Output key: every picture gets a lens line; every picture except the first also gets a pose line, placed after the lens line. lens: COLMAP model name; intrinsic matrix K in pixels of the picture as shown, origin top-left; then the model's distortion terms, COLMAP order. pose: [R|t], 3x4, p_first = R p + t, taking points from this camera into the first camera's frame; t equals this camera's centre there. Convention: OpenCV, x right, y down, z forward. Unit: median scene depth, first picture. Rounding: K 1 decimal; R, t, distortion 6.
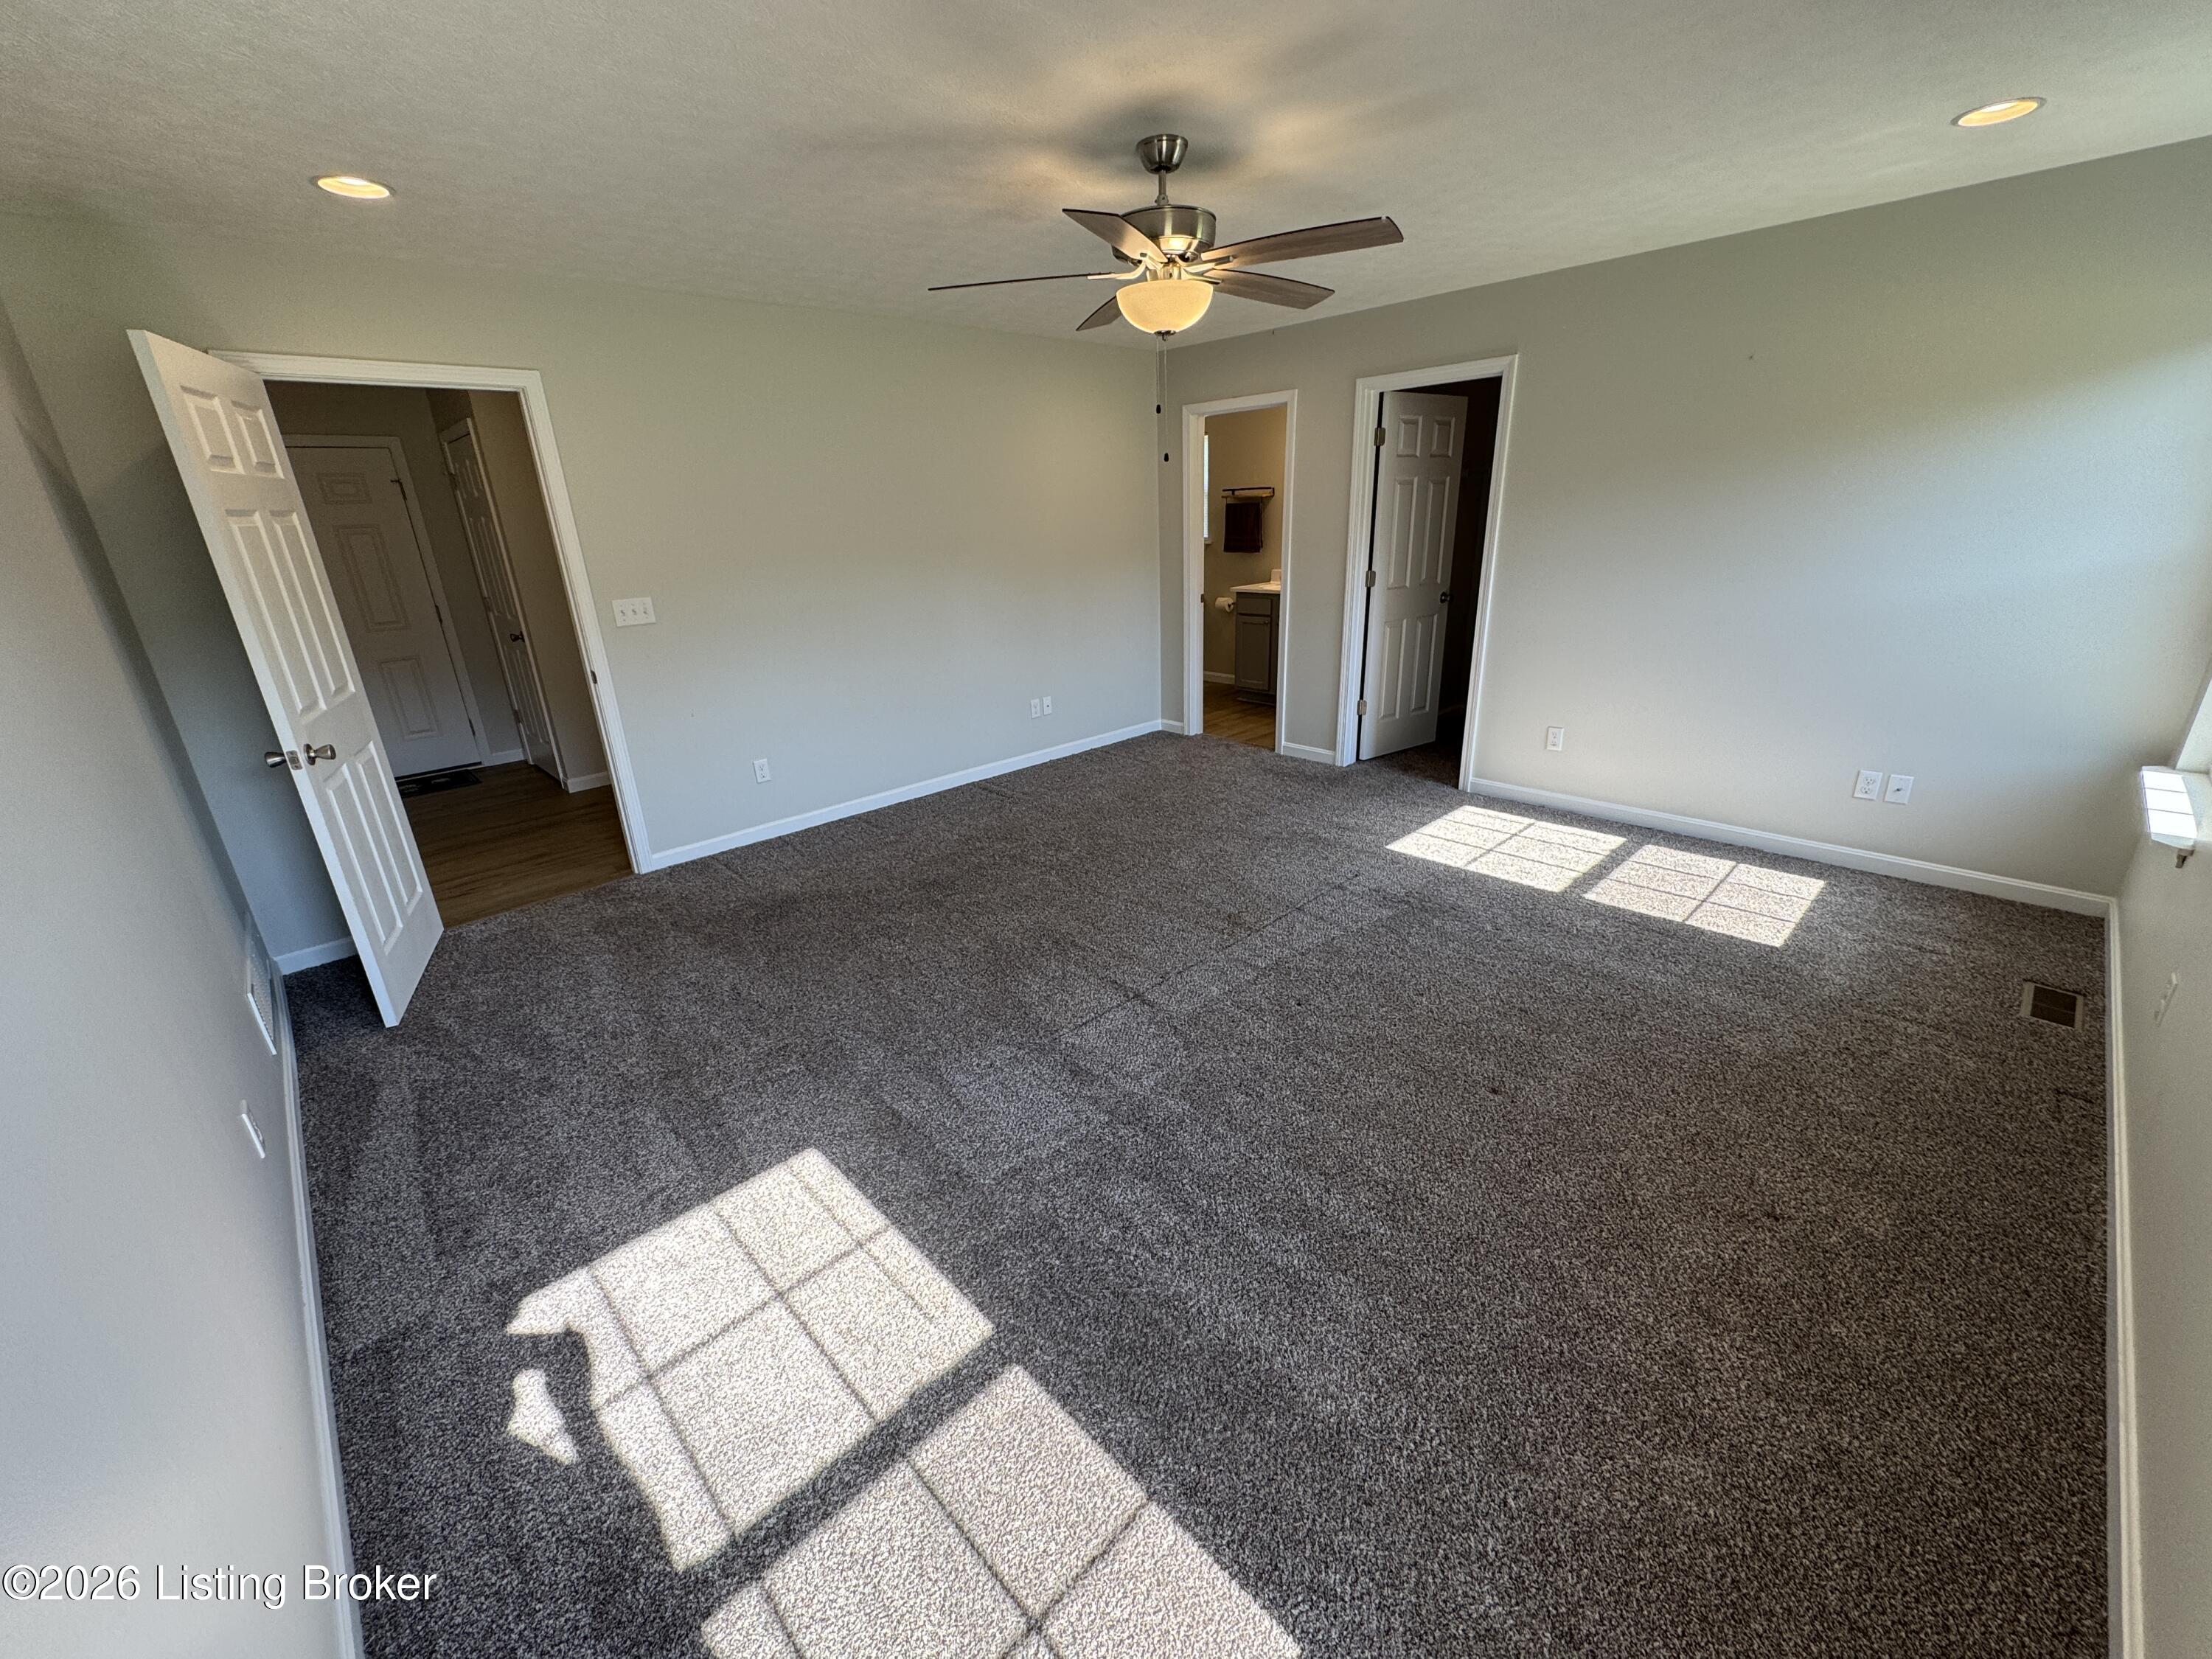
lens RADIAL K [[878.5, 0, 1102.3], [0, 878.5, 831.4], [0, 0, 1]] dist [-0.002328, -0.000012]
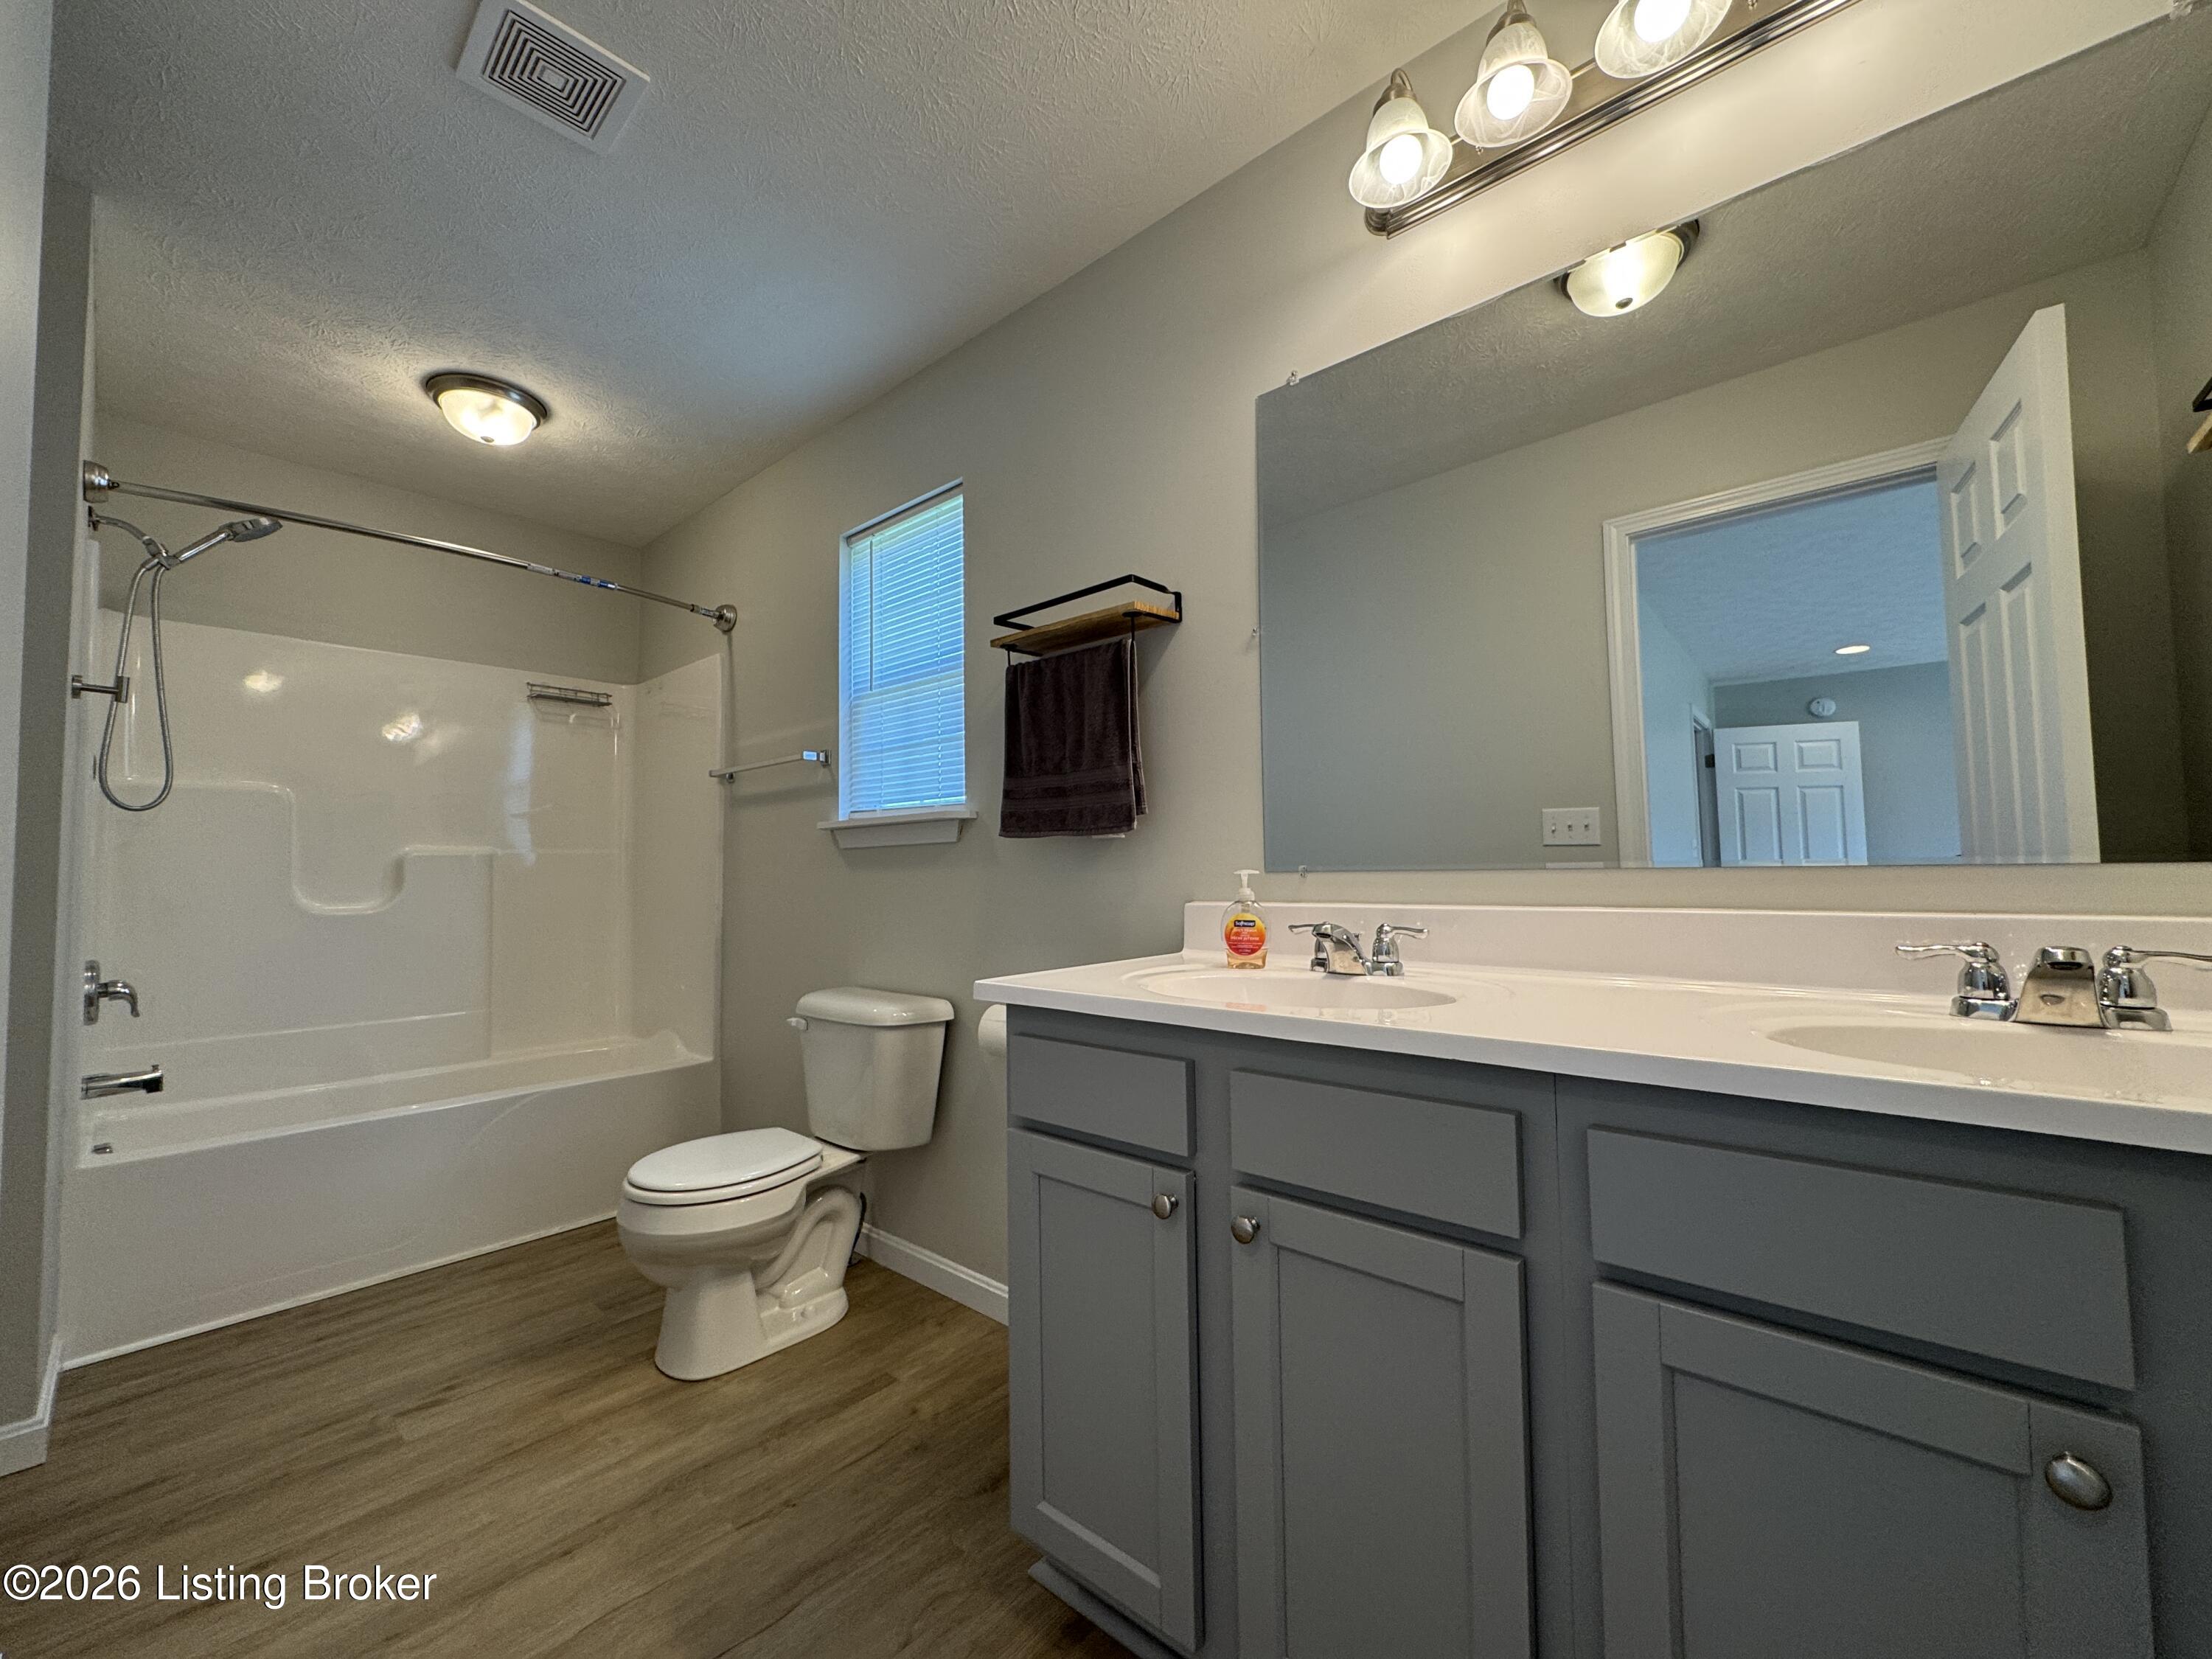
lens RADIAL K [[878.5, 0, 1102.3], [0, 878.5, 831.4], [0, 0, 1]] dist [-0.002328, -0.000012]
pose [[0.995849, 0.026235, 0.087157, 0.254929], [0.009868, 0.920796, -0.389920, -0.381401], [-0.090483, 0.389161, 0.916715, 1.327082]]
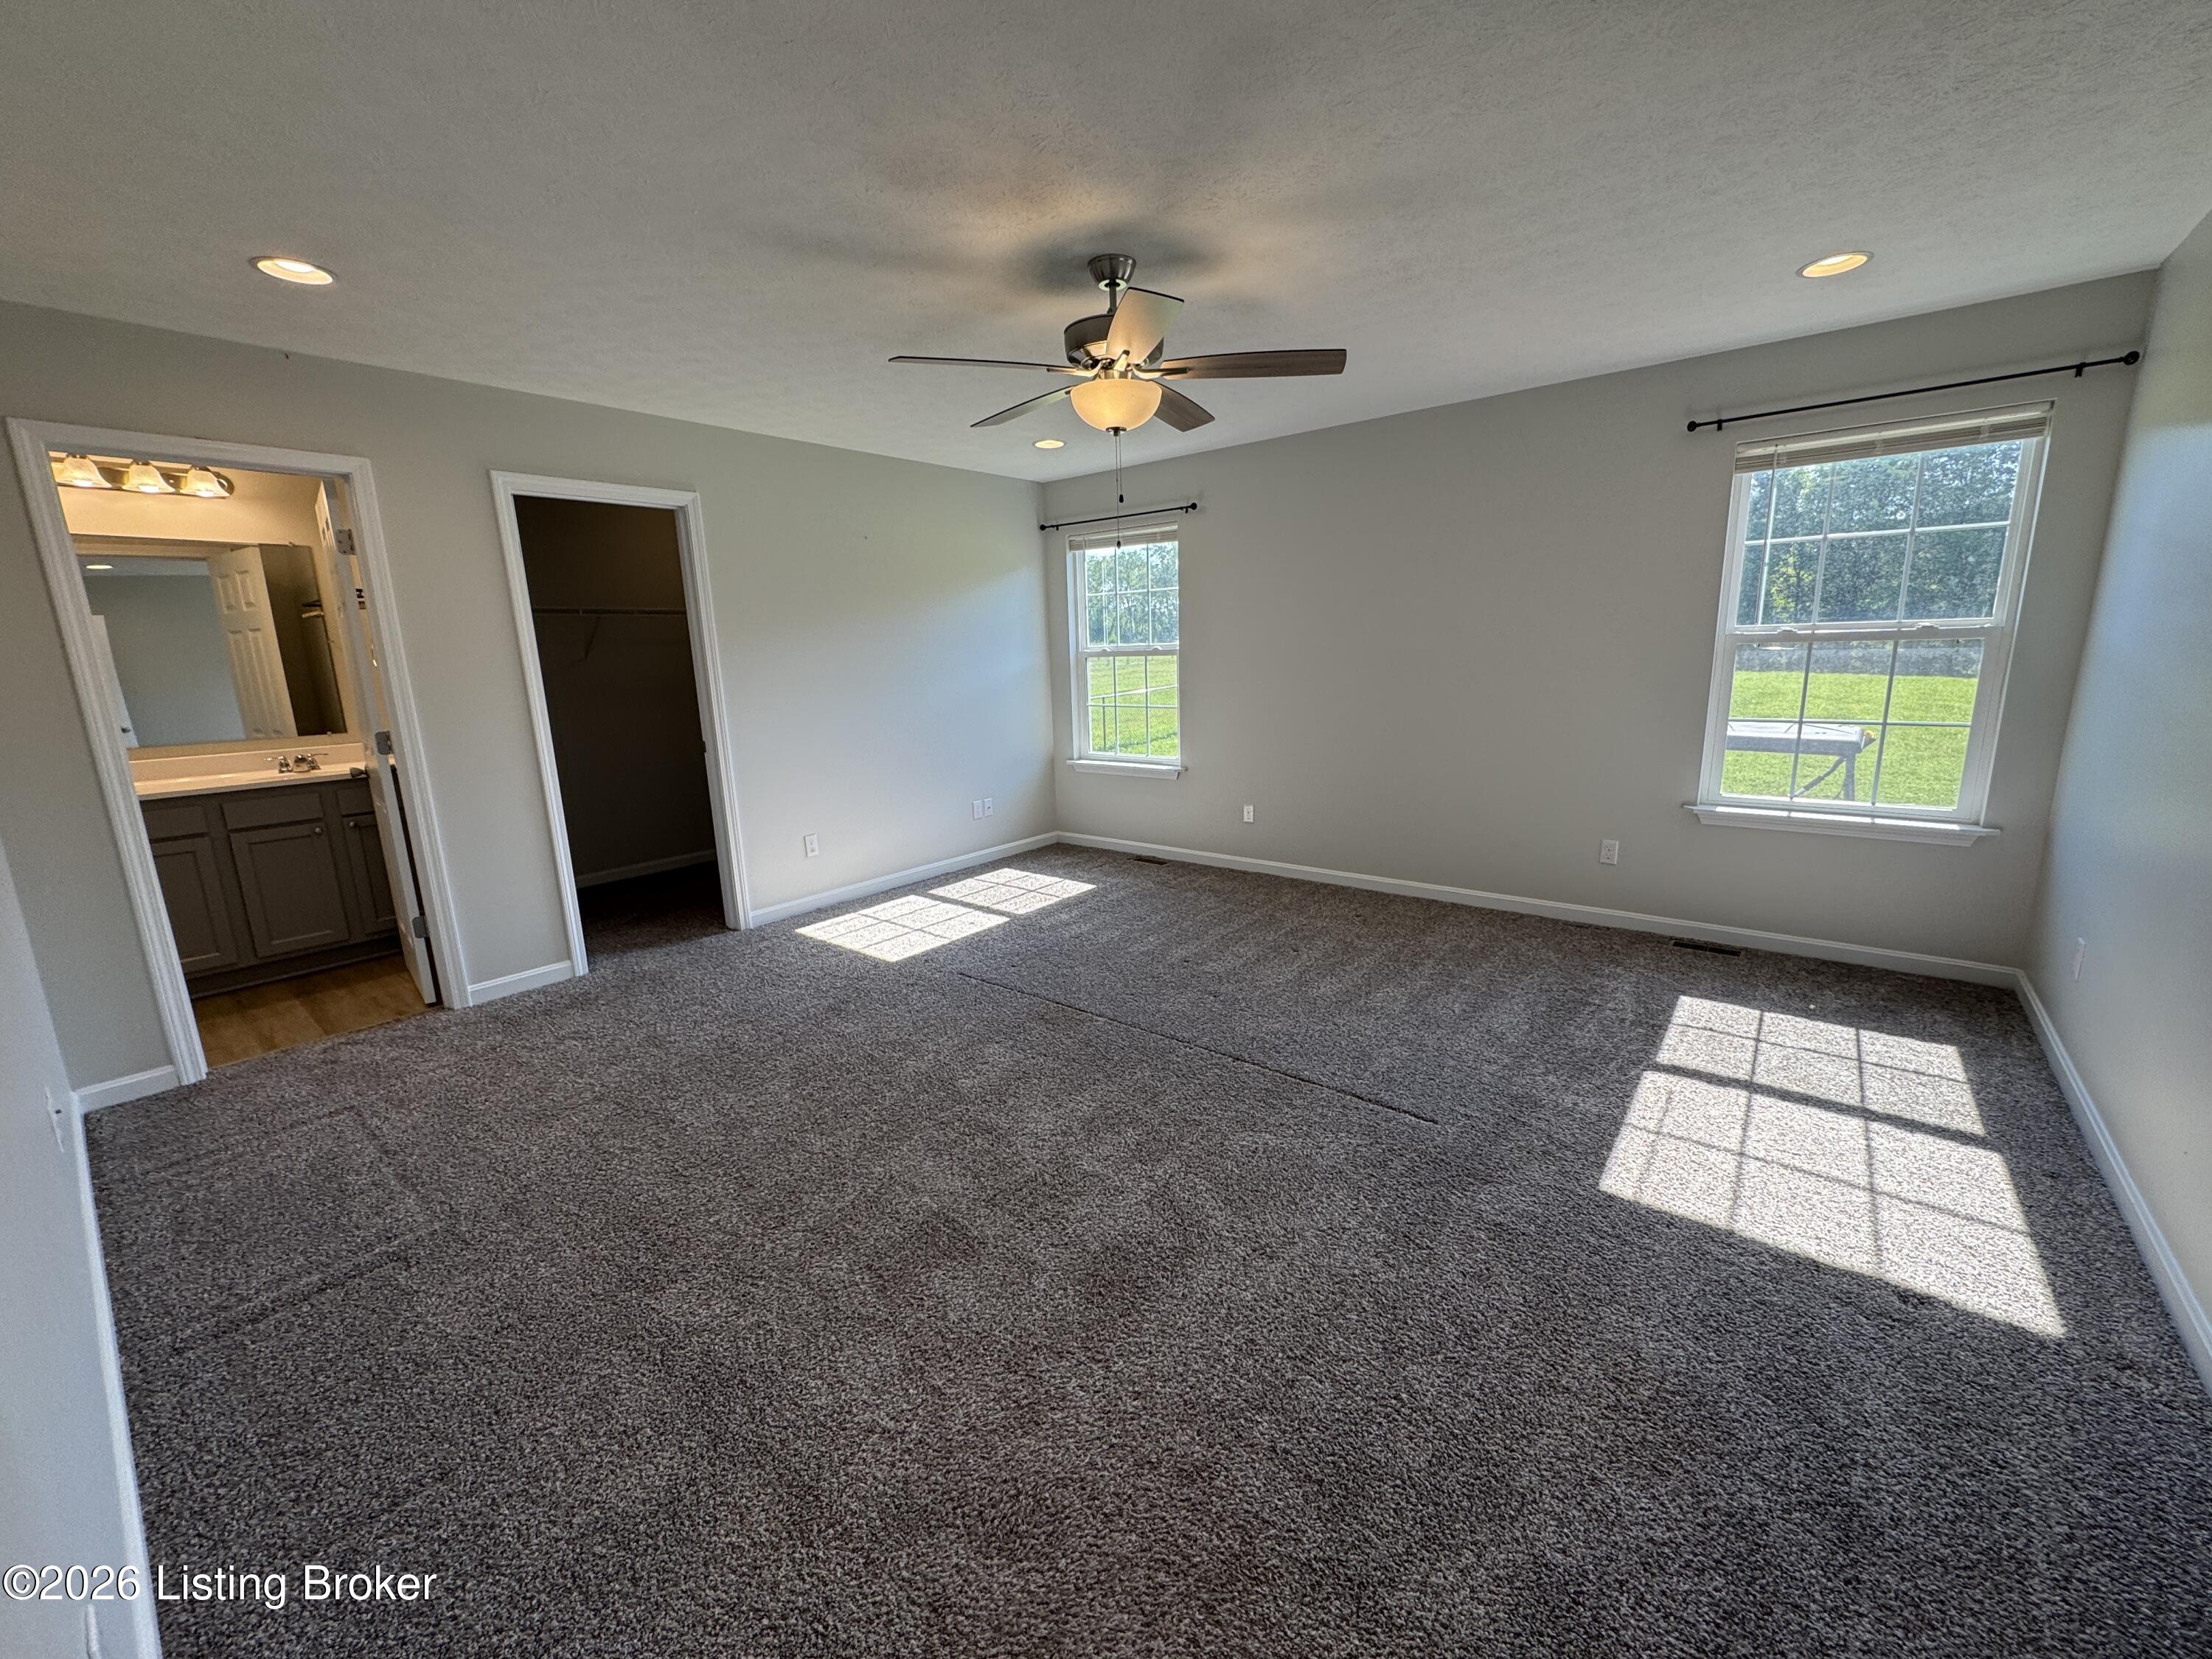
lens RADIAL K [[878.5, 0, 1102.3], [0, 878.5, 831.4], [0, 0, 1]] dist [-0.002328, -0.000012]
pose [[-0.130553, -0.157475, 0.978855, -0.614532], [0.376256, 0.905575, 0.195869, -0.207283], [-0.917272, 0.393872, -0.058974, 0.758974]]
